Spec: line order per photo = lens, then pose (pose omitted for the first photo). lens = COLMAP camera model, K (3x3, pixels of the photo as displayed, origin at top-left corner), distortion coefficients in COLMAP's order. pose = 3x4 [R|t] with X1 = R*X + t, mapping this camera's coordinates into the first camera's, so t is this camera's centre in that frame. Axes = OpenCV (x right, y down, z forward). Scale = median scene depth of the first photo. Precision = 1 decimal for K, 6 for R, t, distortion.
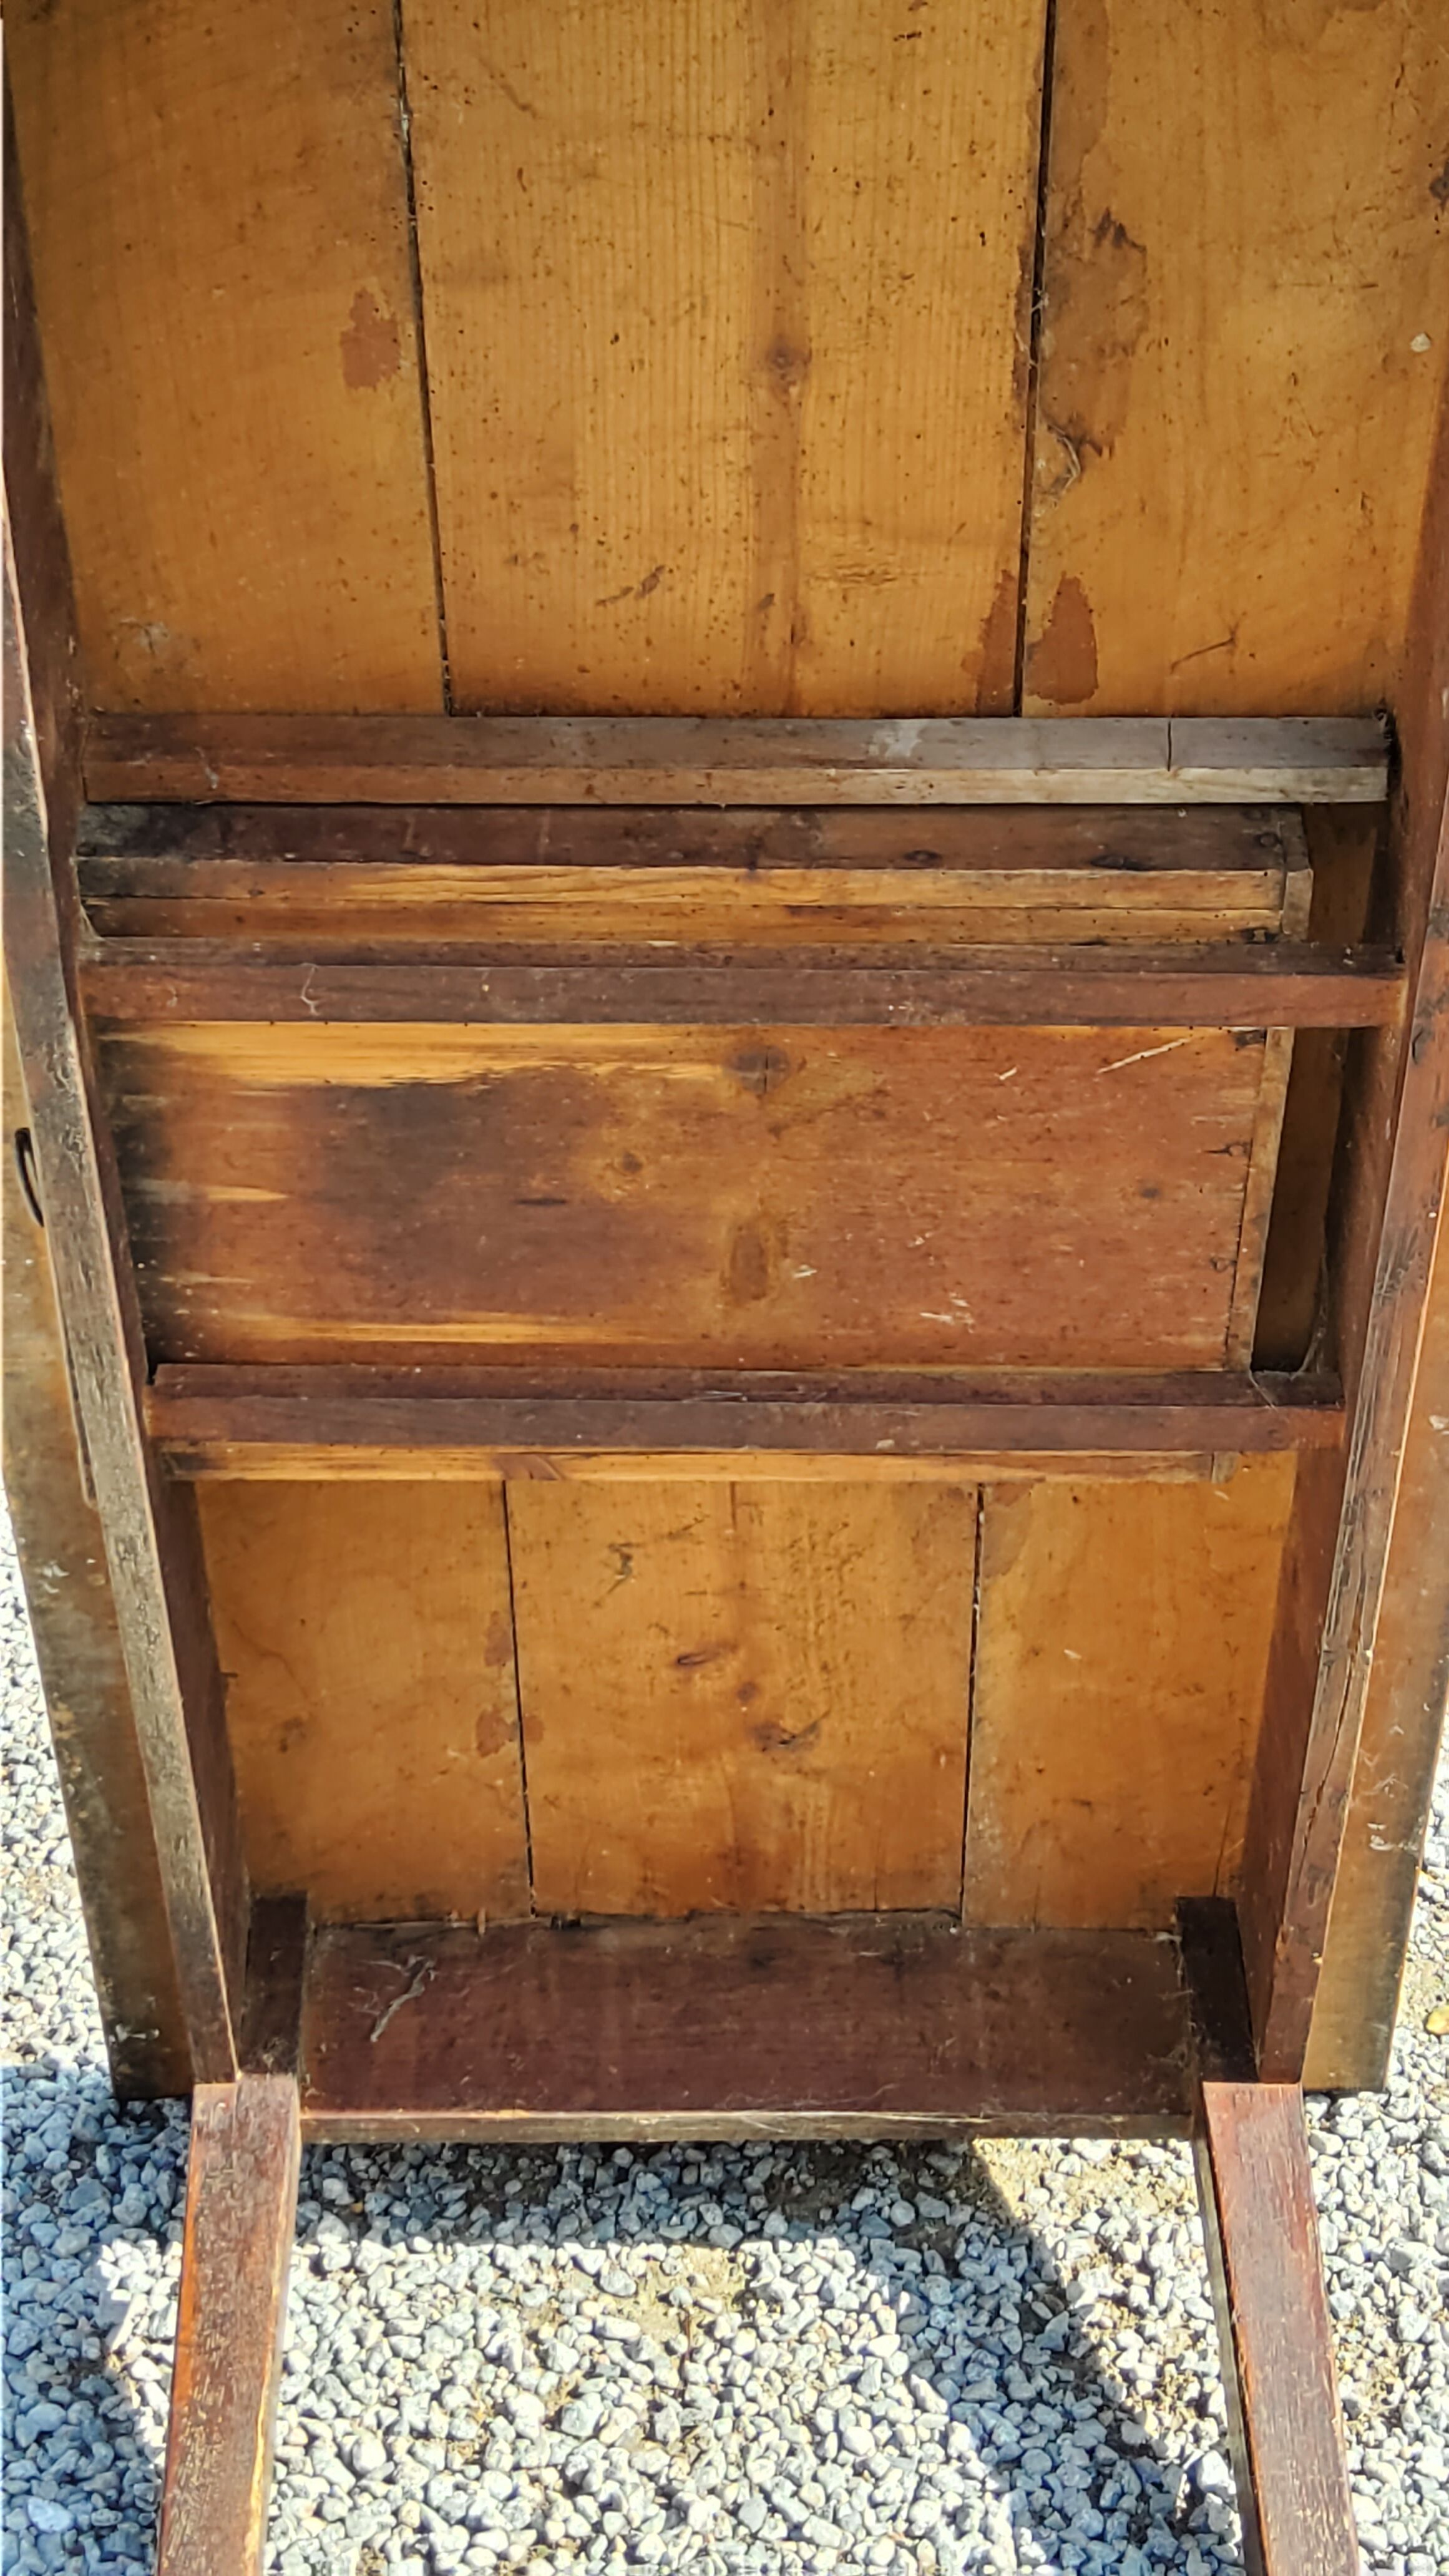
lens RADIAL K [[3778.8, 0, 765.9], [0, 3778.8, 1274.3], [0, 0, 1]] dist [0.188773, -0.512148]
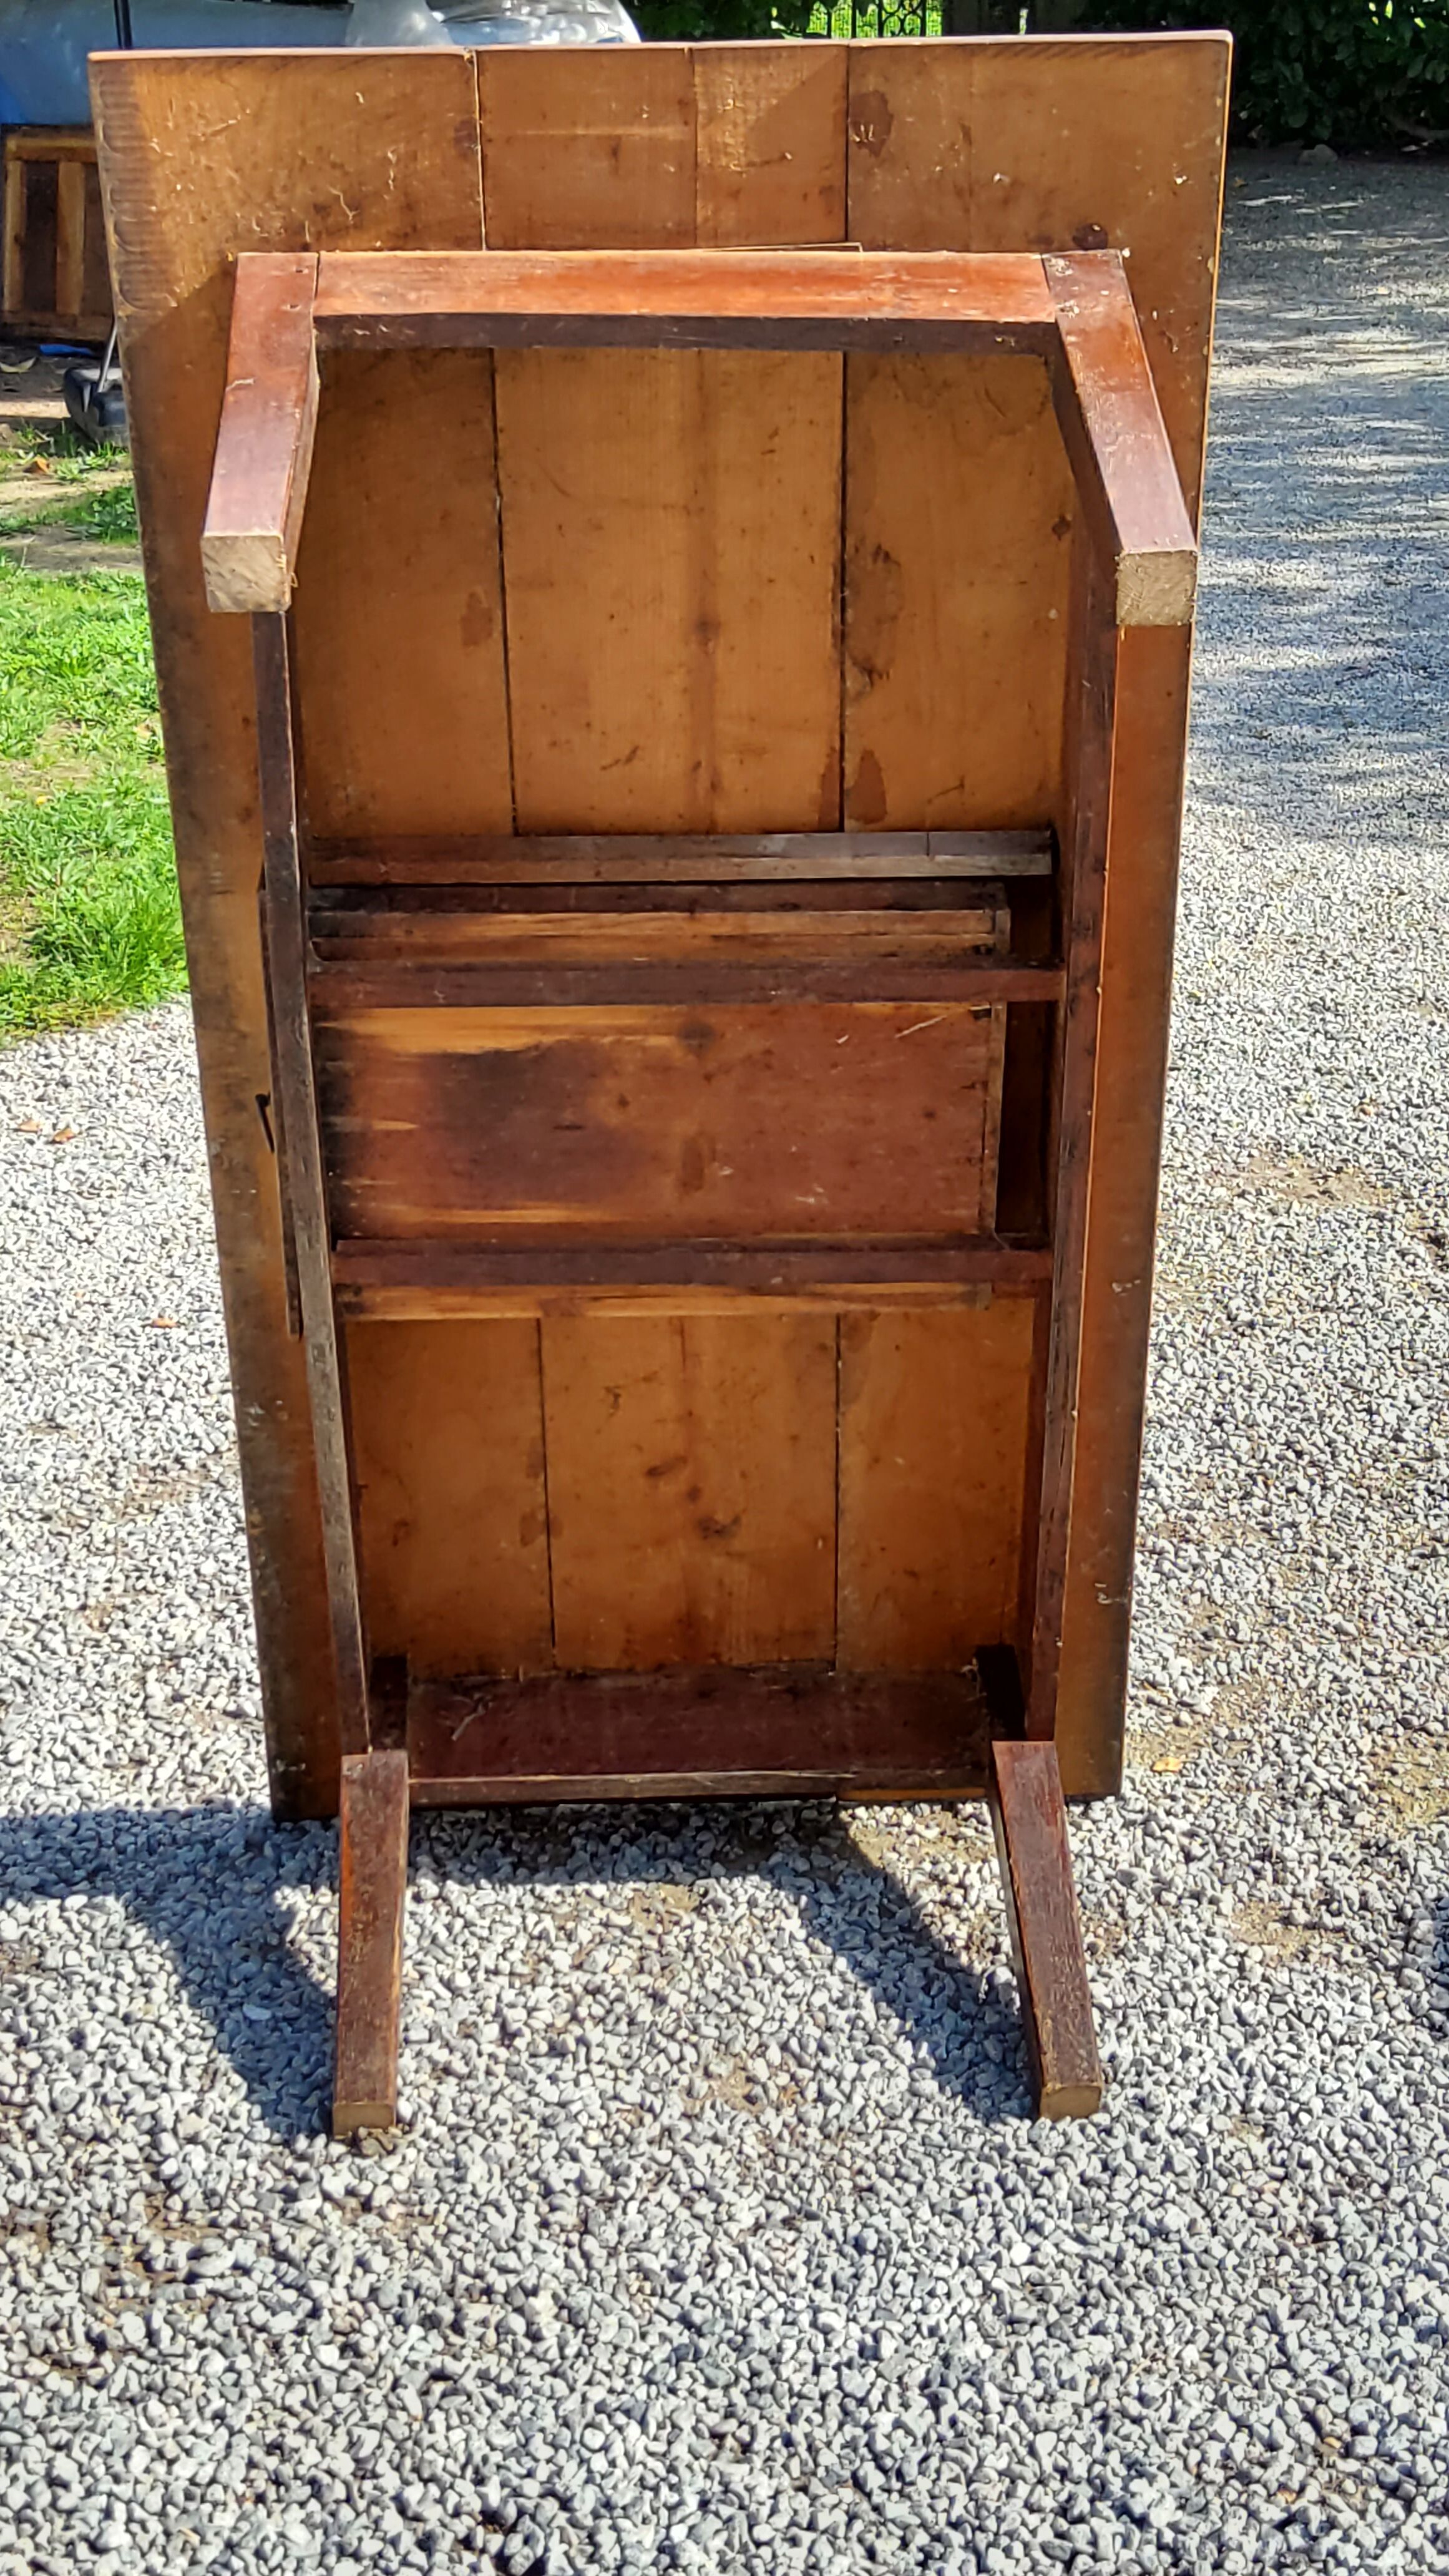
lens RADIAL K [[3778.8, 0, 765.9], [0, 3778.8, 1274.3], [0, 0, 1]] dist [0.188773, -0.512148]
pose [[0.999409, -0.019780, 0.028101, -0.017855], [0.023269, 0.991264, -0.129824, 0.231733], [-0.025288, 0.130402, 0.991139, -0.578843]]
